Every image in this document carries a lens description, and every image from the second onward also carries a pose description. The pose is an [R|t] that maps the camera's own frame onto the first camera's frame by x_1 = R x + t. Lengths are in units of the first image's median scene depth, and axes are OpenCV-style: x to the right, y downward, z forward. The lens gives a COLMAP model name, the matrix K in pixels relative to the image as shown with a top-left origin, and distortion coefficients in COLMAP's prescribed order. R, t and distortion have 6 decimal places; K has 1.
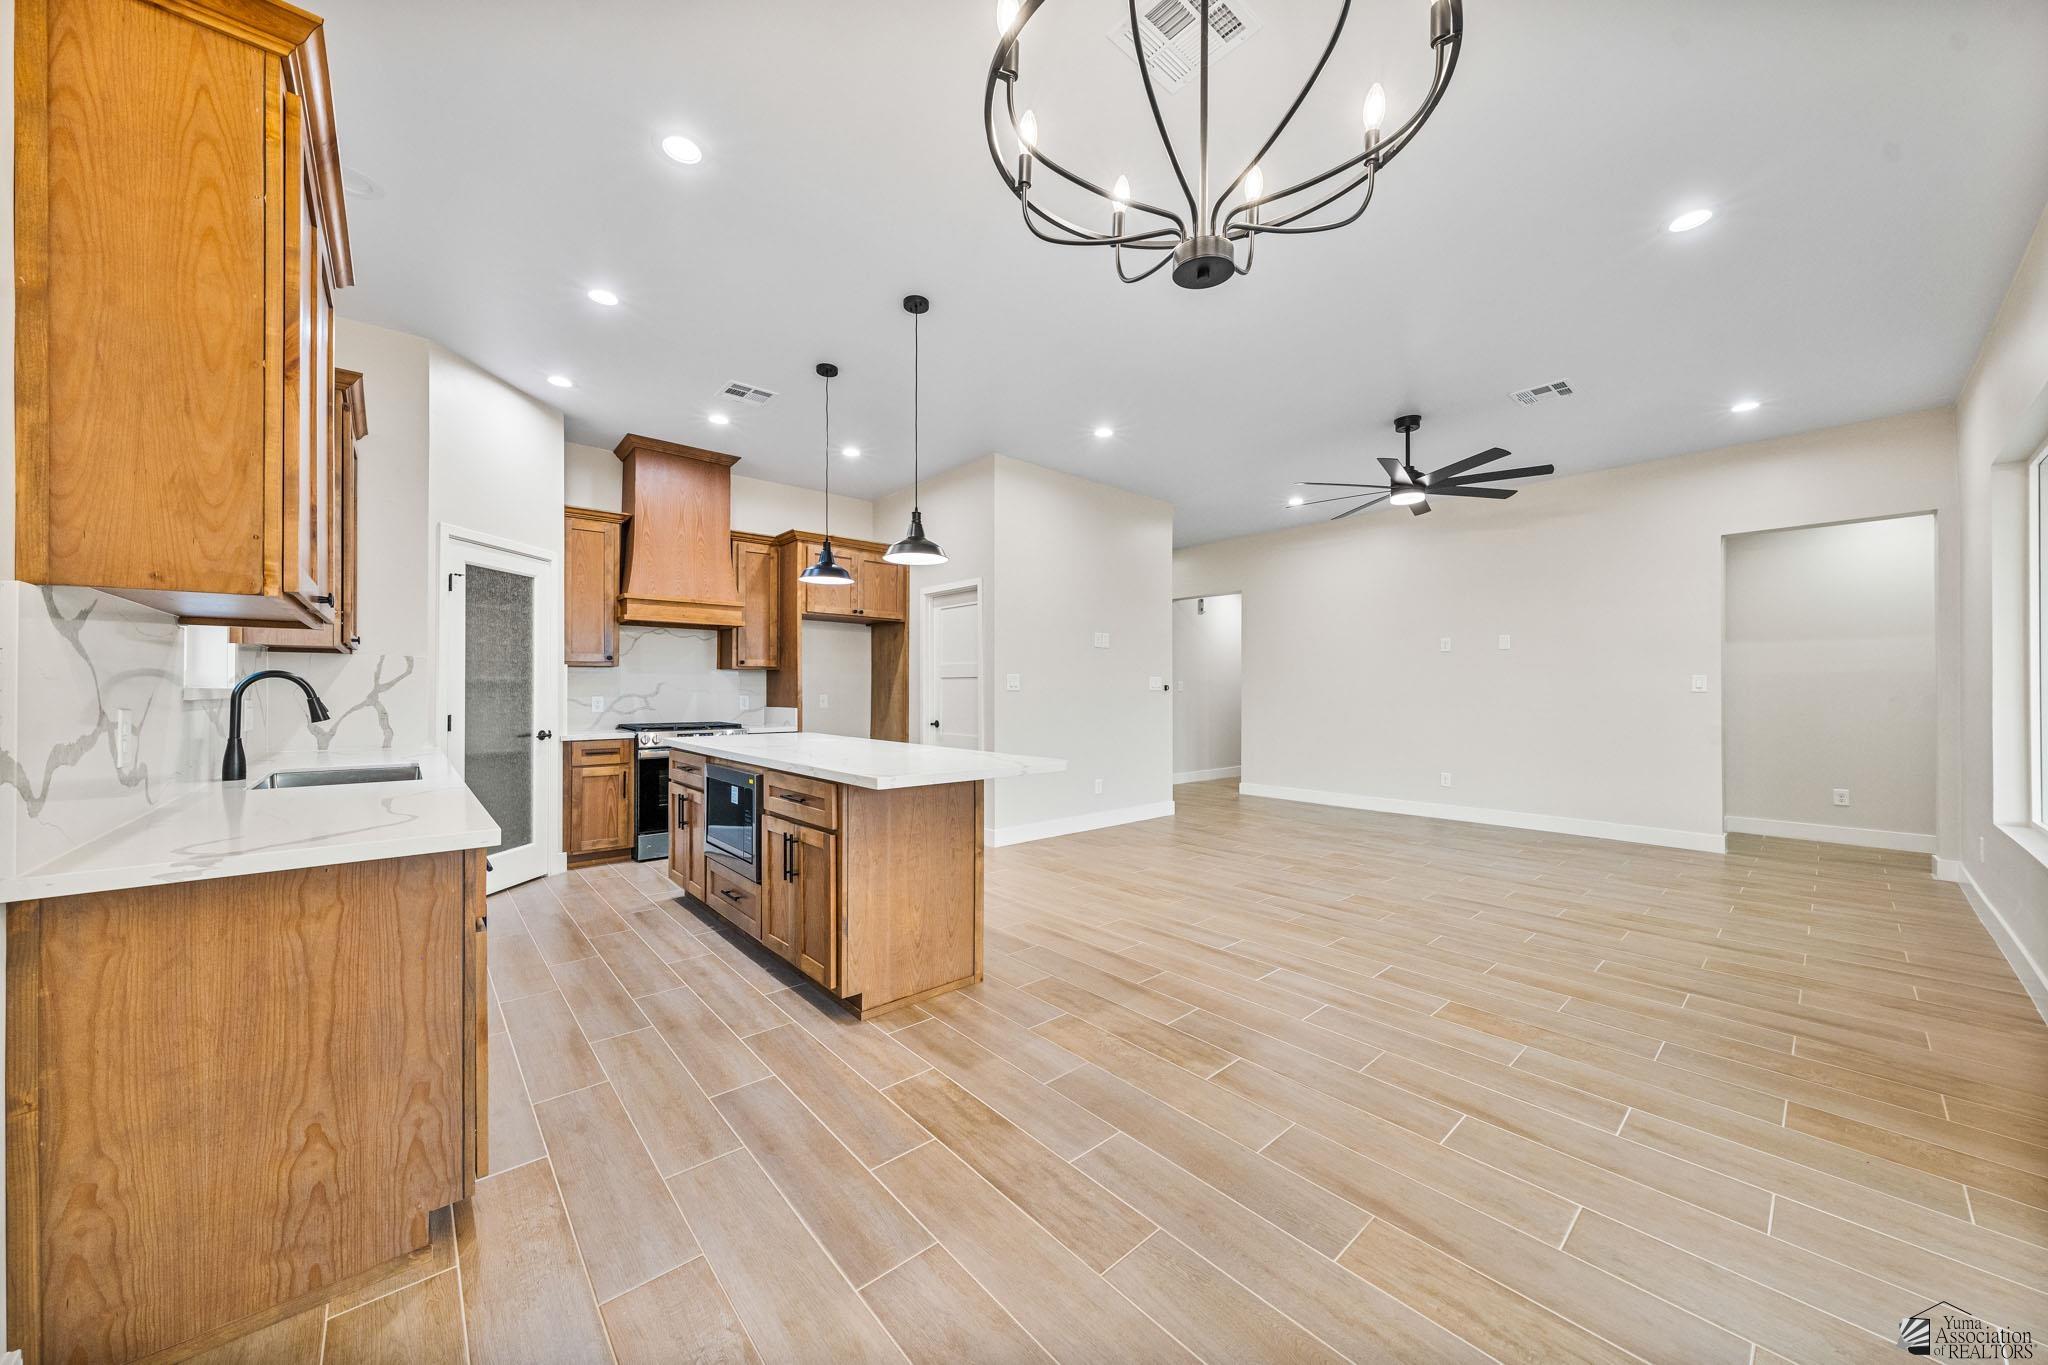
lens RADIAL K [[722.6, 0, 1013.7], [0, 722.6, 677.0], [0, 0, 1]] dist [-0.000987, -0.000009]
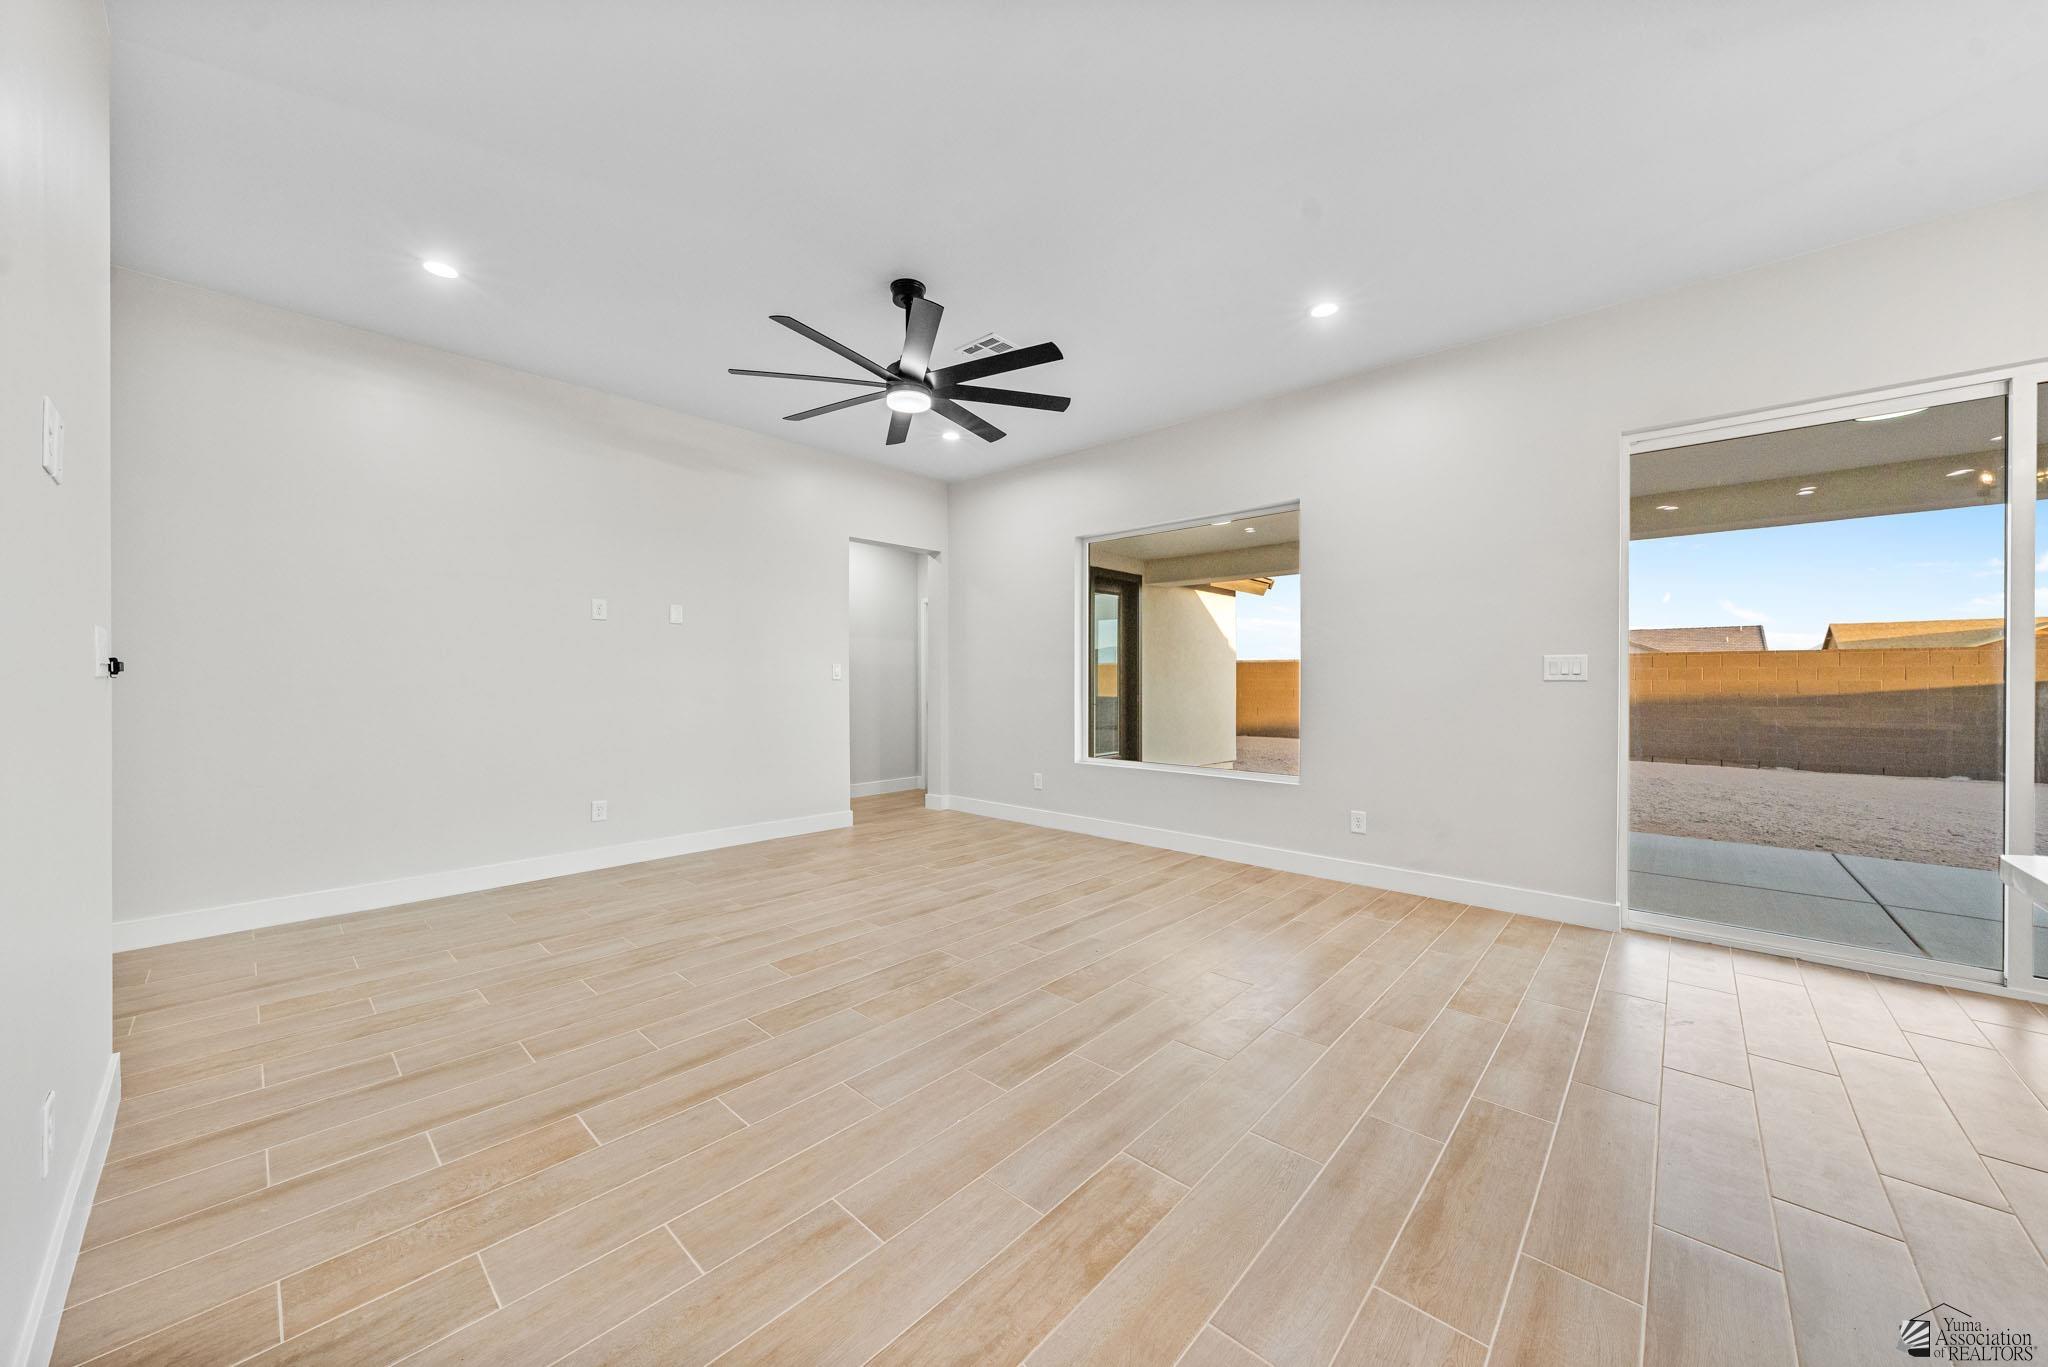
lens RADIAL K [[722.6, 0, 1013.7], [0, 722.6, 678.0], [0, 0, 1]] dist [-0.000987, -0.000009]
pose [[-0.110966, -0.000033, 0.993824, -0.193071], [-0.022391, 0.999746, -0.002467, 0.020479], [-0.993572, -0.022527, -0.110938, 1.169480]]
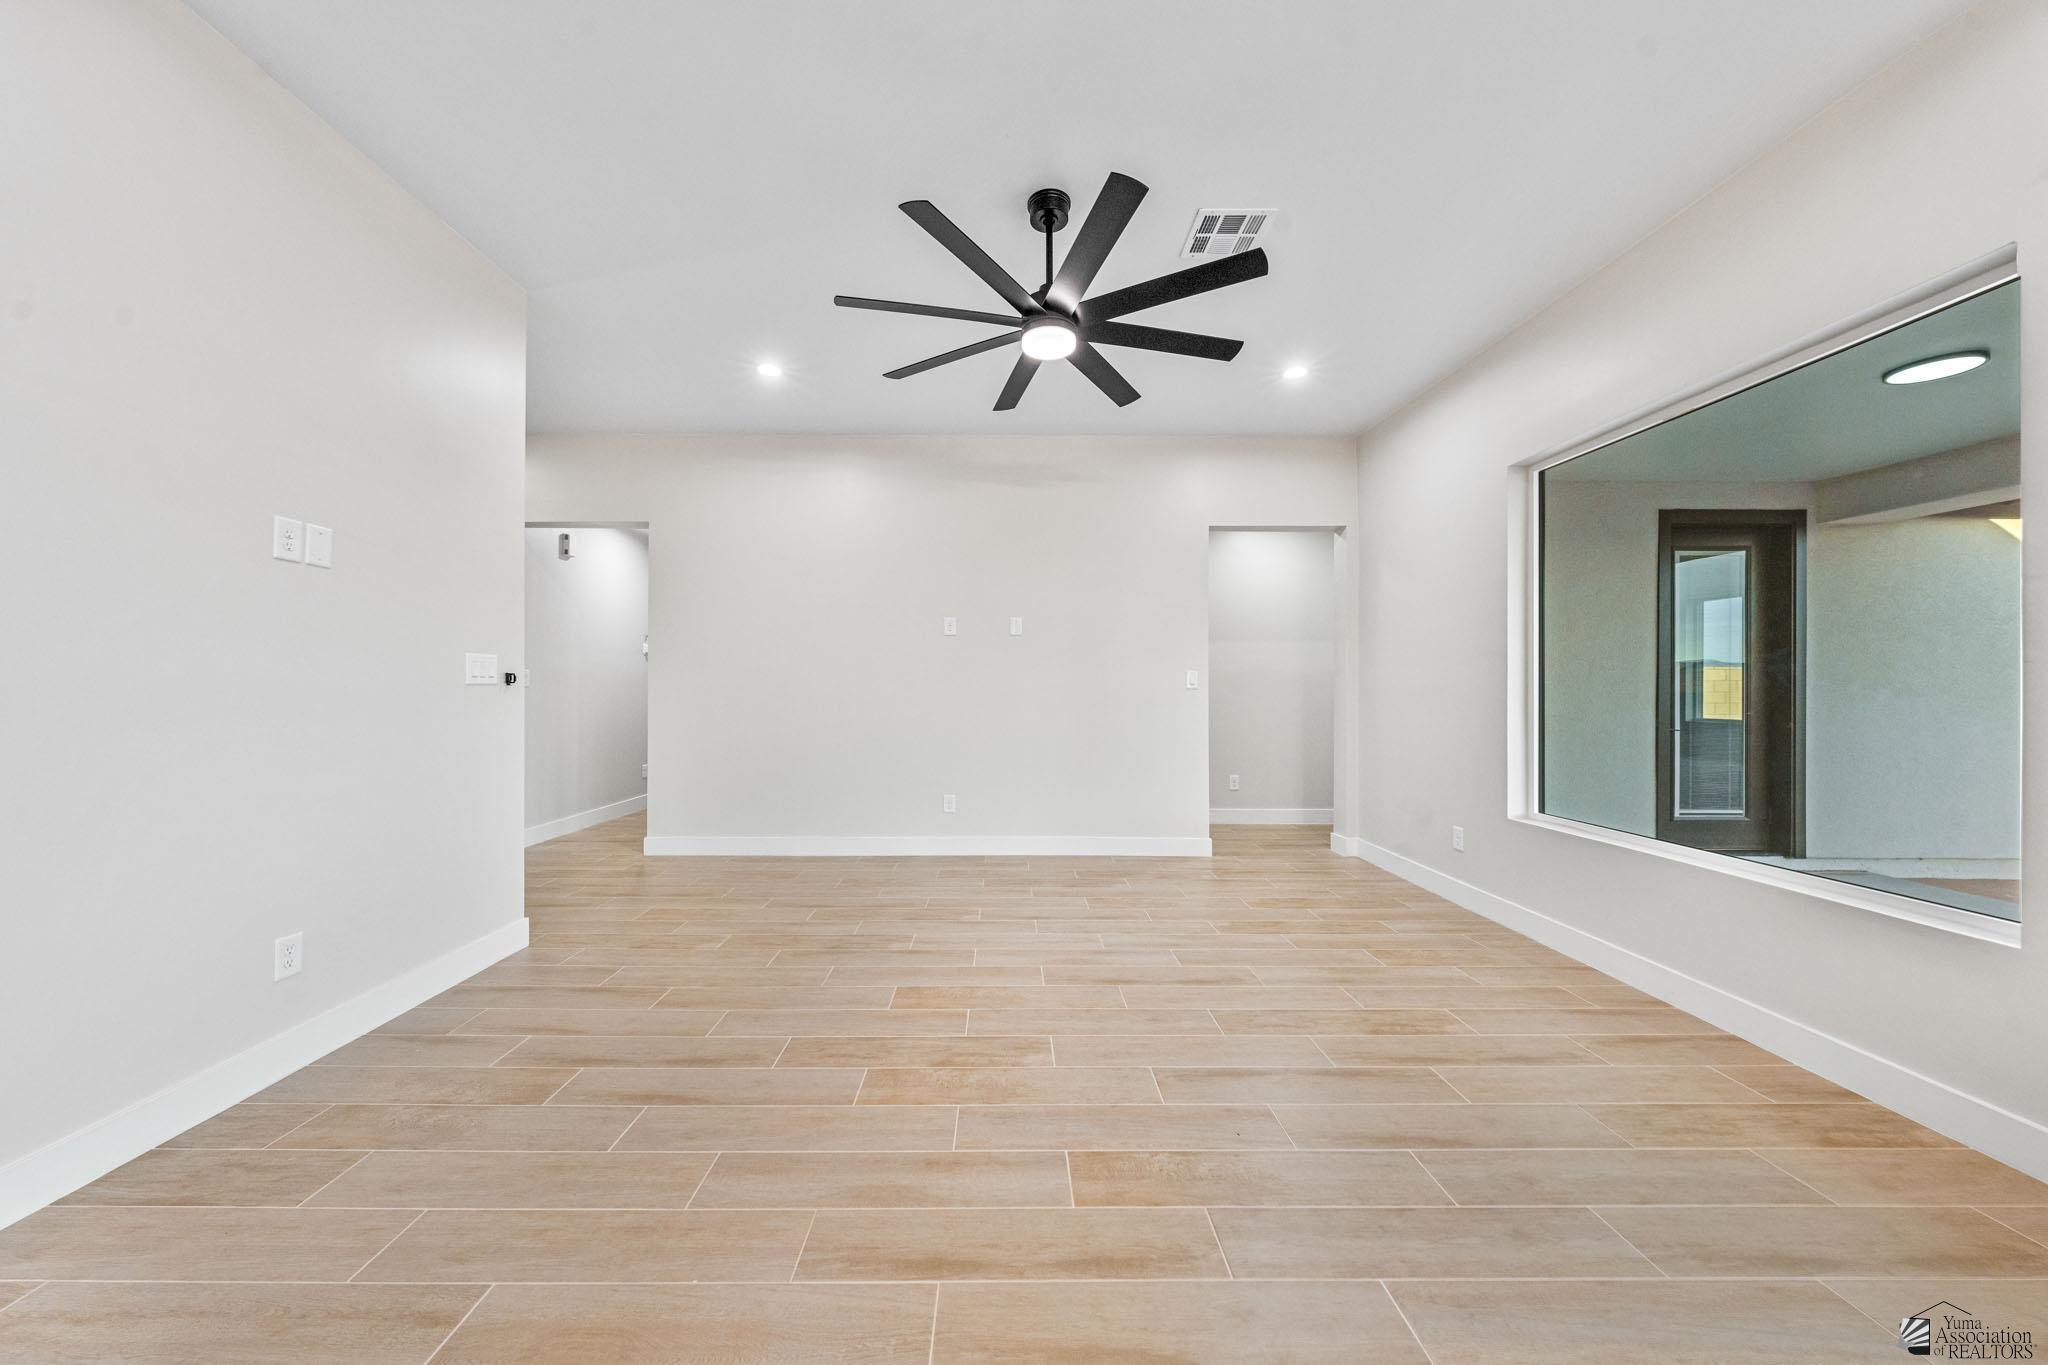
lens RADIAL K [[694.9, 0, 1013.8], [0, 694.9, 684.9], [0, 0, 1]] dist [-0.001280, -0.000098]
pose [[0.643621, 0.004928, 0.765328, 0.135087], [-0.018216, 0.999795, 0.008880, 0.015937], [-0.765127, -0.019657, 0.643579, 0.805025]]
